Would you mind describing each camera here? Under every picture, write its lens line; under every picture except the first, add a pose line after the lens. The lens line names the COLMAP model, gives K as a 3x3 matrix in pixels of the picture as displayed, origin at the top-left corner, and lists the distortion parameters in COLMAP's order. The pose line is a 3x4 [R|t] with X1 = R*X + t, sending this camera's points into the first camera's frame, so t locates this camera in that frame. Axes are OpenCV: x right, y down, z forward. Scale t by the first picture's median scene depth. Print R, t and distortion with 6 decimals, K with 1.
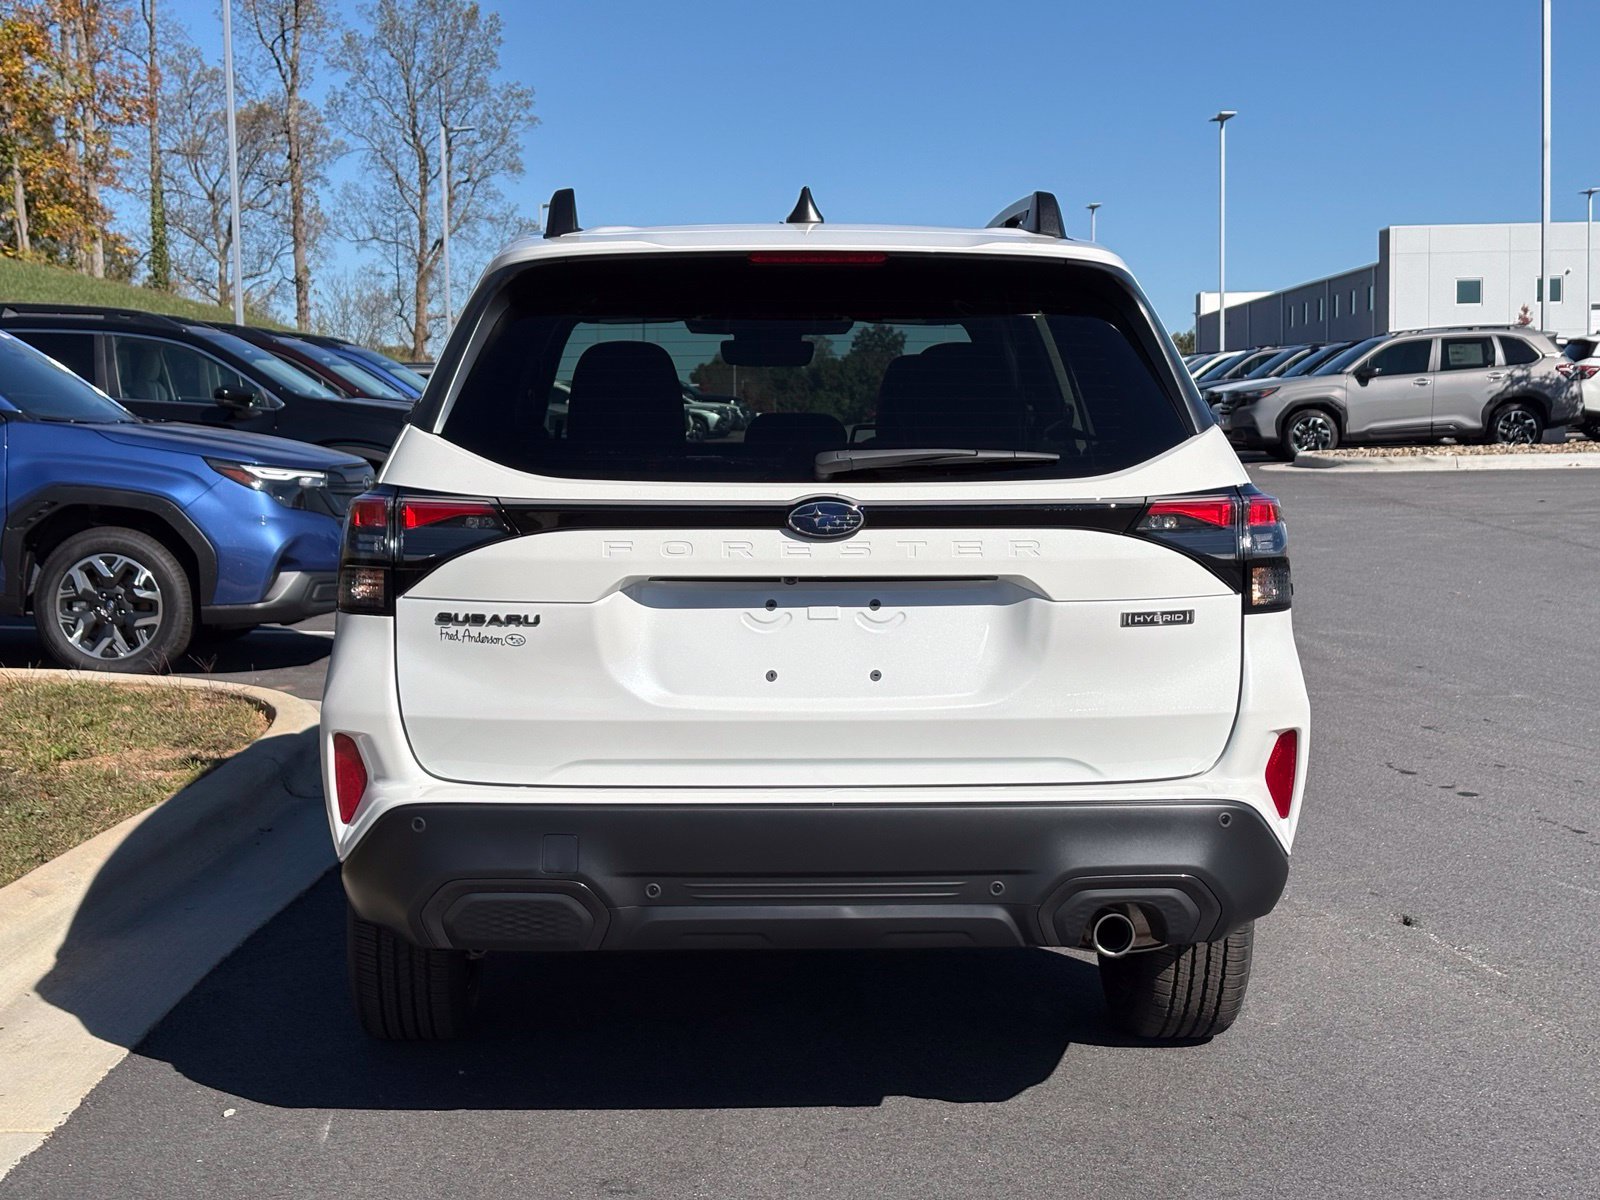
lens RADIAL K [[2461.8, 0, 811.3], [0, 2461.8, 603.6], [0, 0, 1]] dist [0.088793, 0.000000]
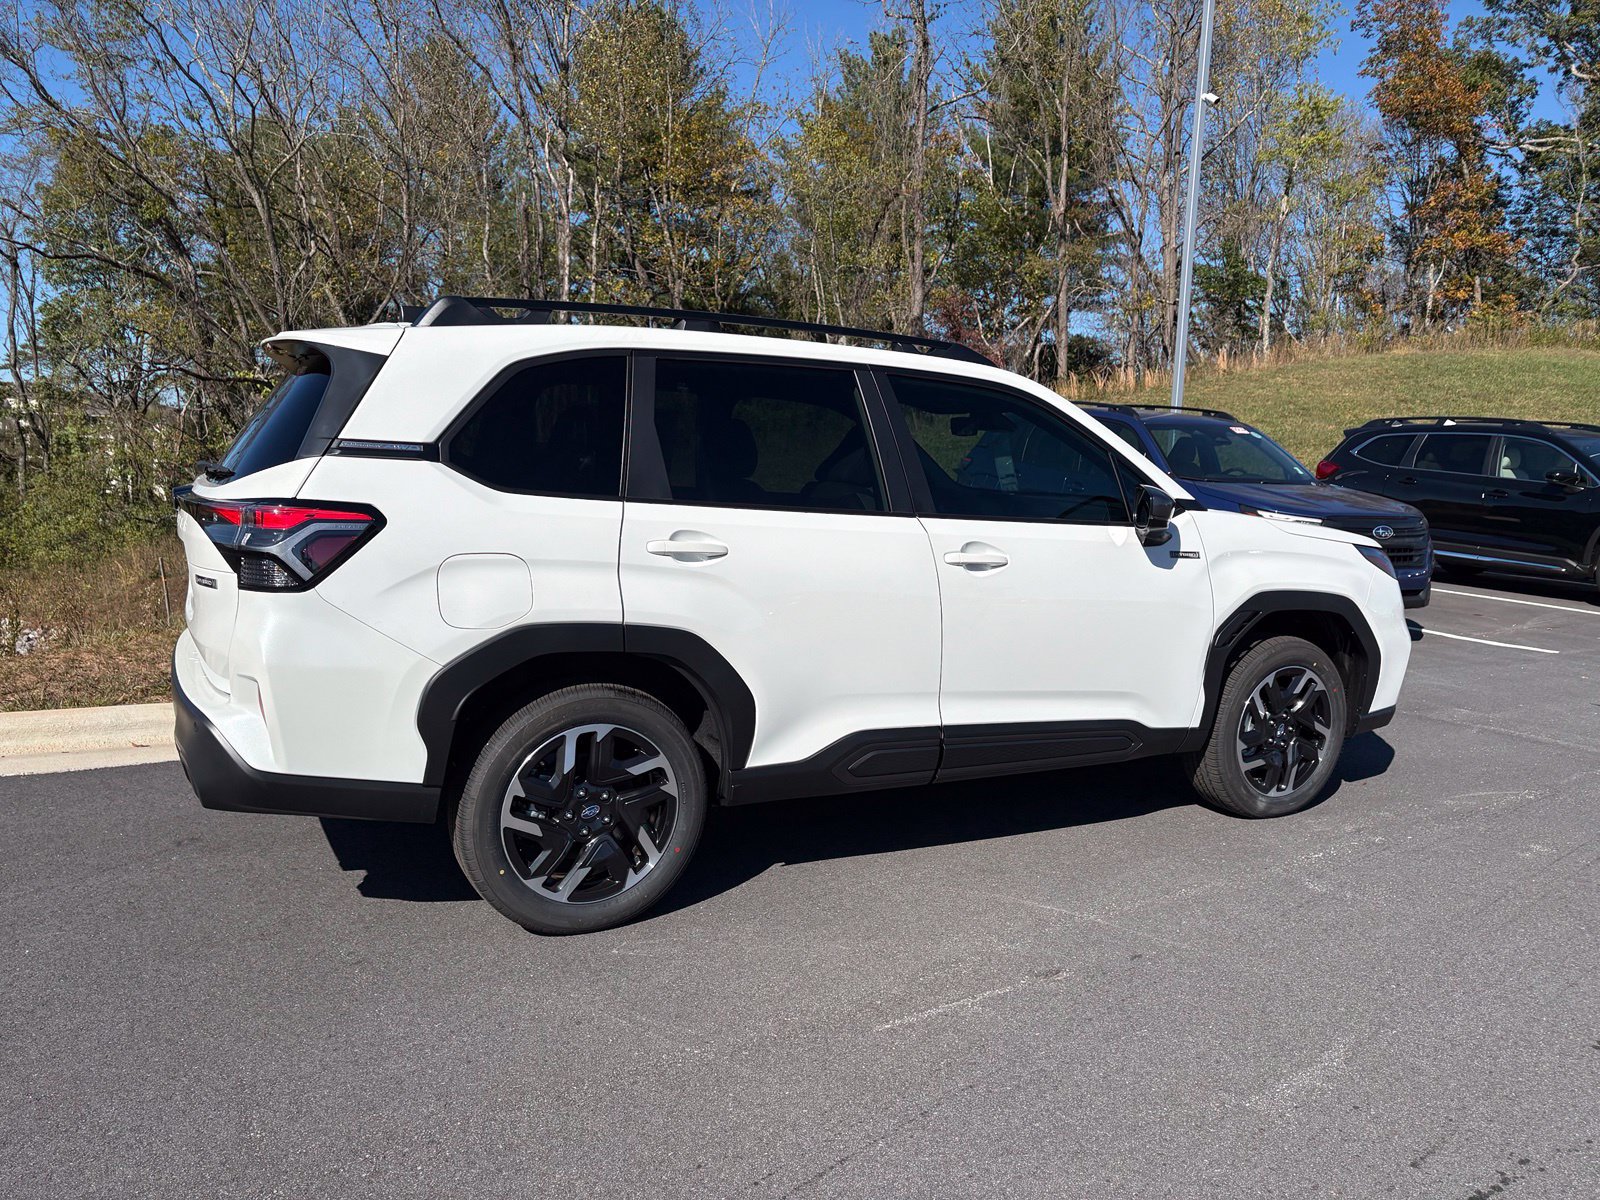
lens RADIAL K [[1222.3, 0, 809.6], [0, 1222.3, 603.0], [0, 0, 1]] dist [0.045241, -0.036689]
pose [[0.409352, 0.130625, -0.902977, 0.813120], [-0.114613, 0.989220, 0.091143, -0.076291], [0.905149, 0.066183, 0.419911, 0.872404]]
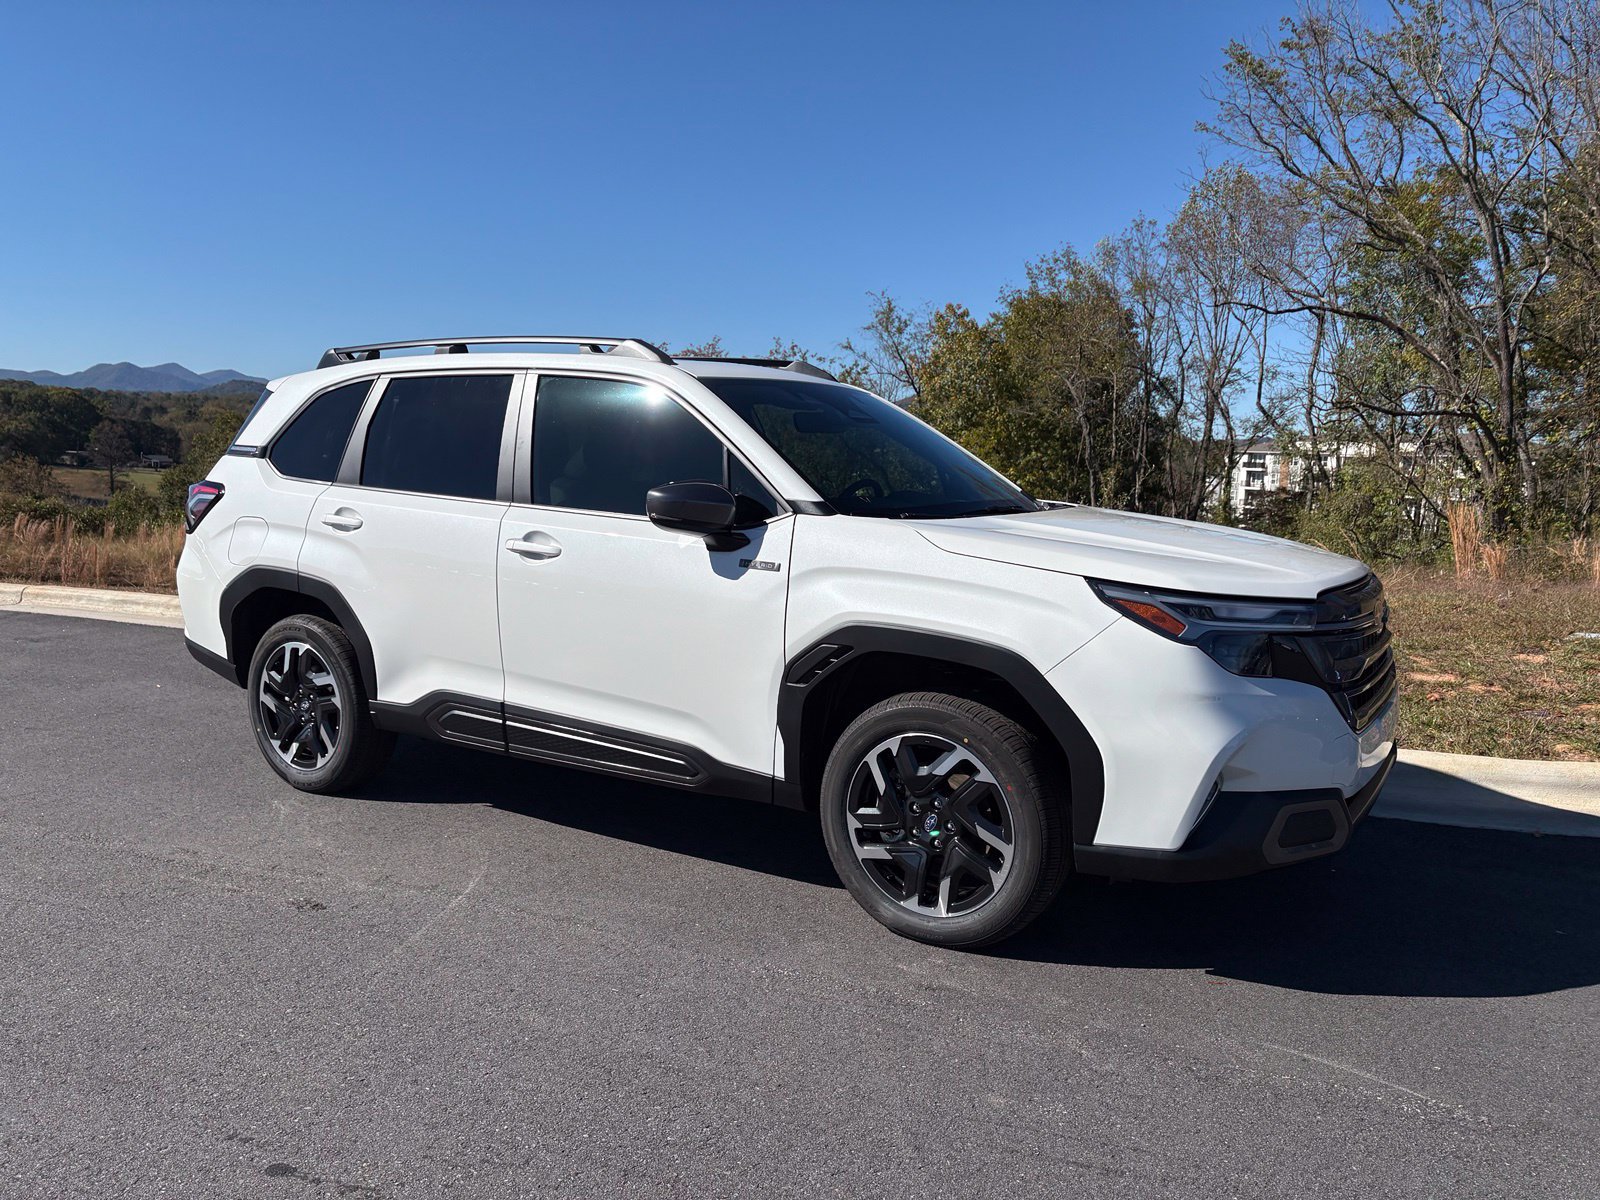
lens RADIAL K [[1222.3, 0, 800.2], [0, 1222.3, 606.7], [0, 0, 1]] dist [0.045241, -0.036689]
pose [[-0.586534, 0.094035, -0.804447, 0.704106], [-0.088652, 0.979815, 0.179172, -0.167233], [0.805058, 0.176406, -0.566358, 1.891374]]
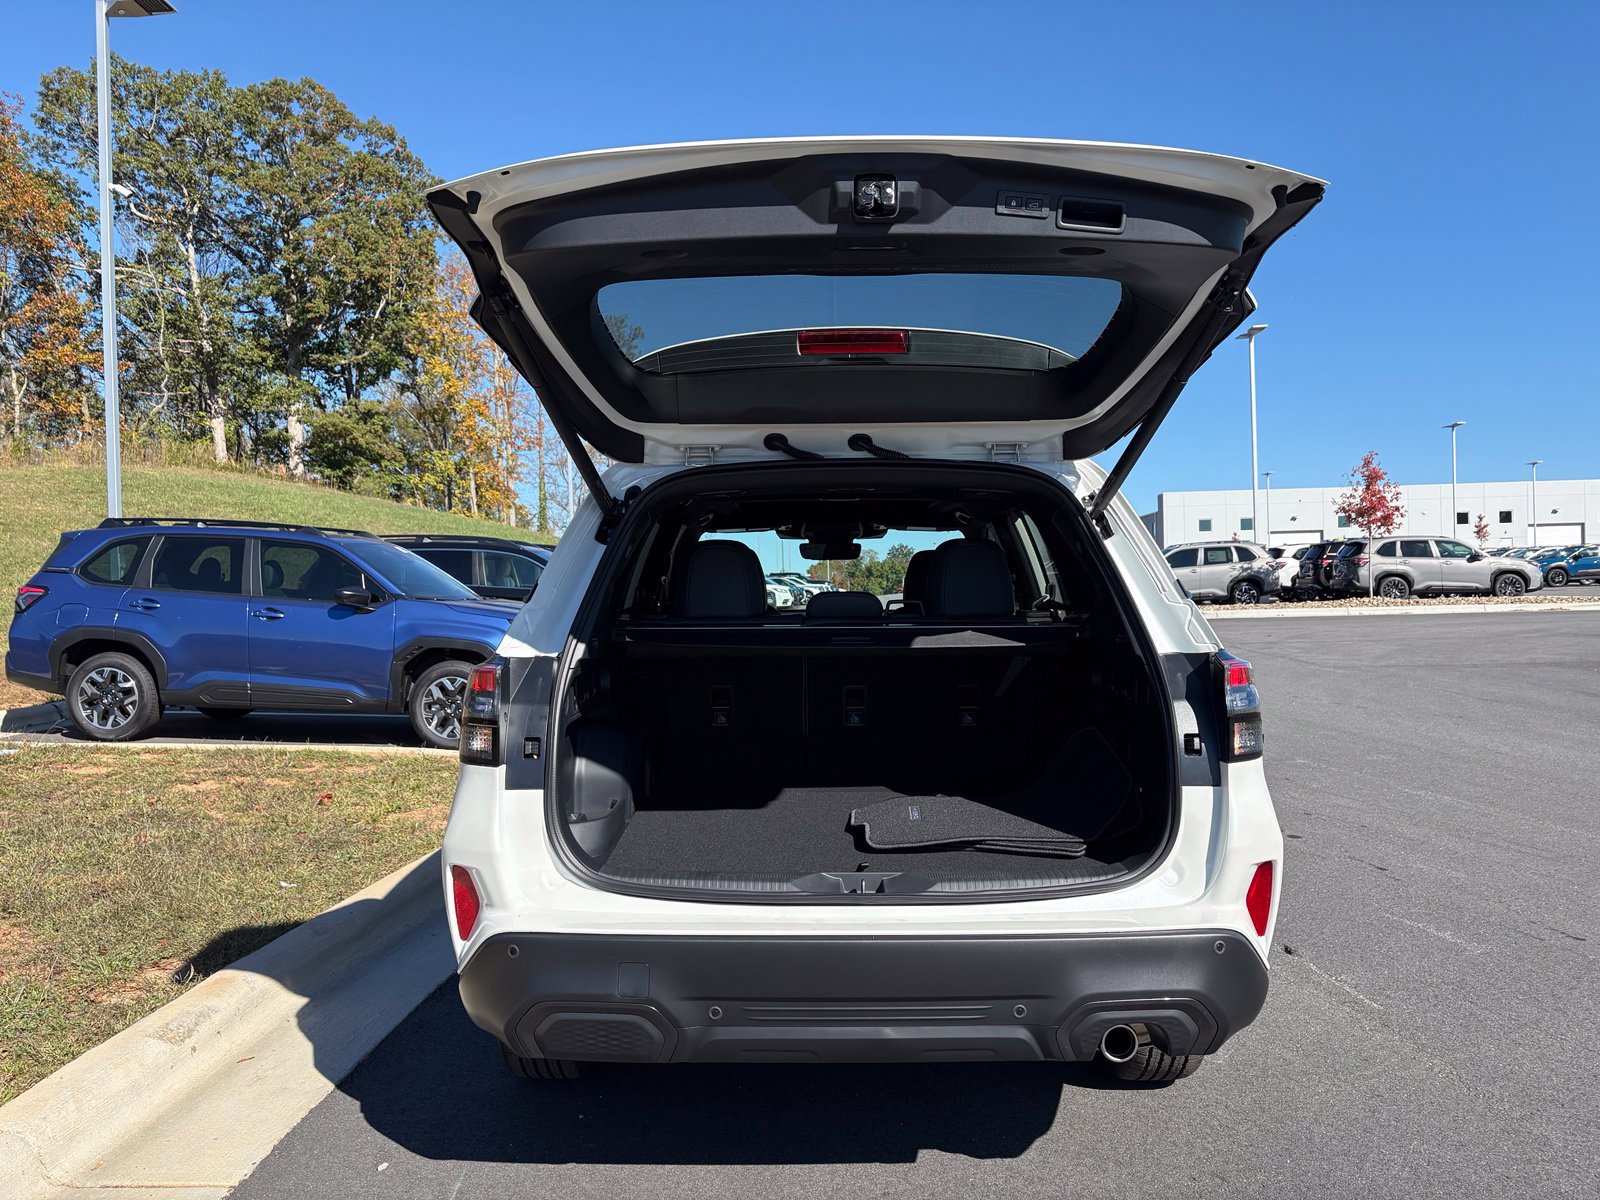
lens RADIAL K [[1222.3, 0, 796.7], [0, 1222.3, 601.1], [0, 0, 1]] dist [0.045241, -0.036689]
pose [[0.998266, -0.007303, -0.058409, 0.006641], [0.003334, 0.997696, -0.067761, -0.028876], [0.058769, 0.067449, 0.995990, 0.355069]]
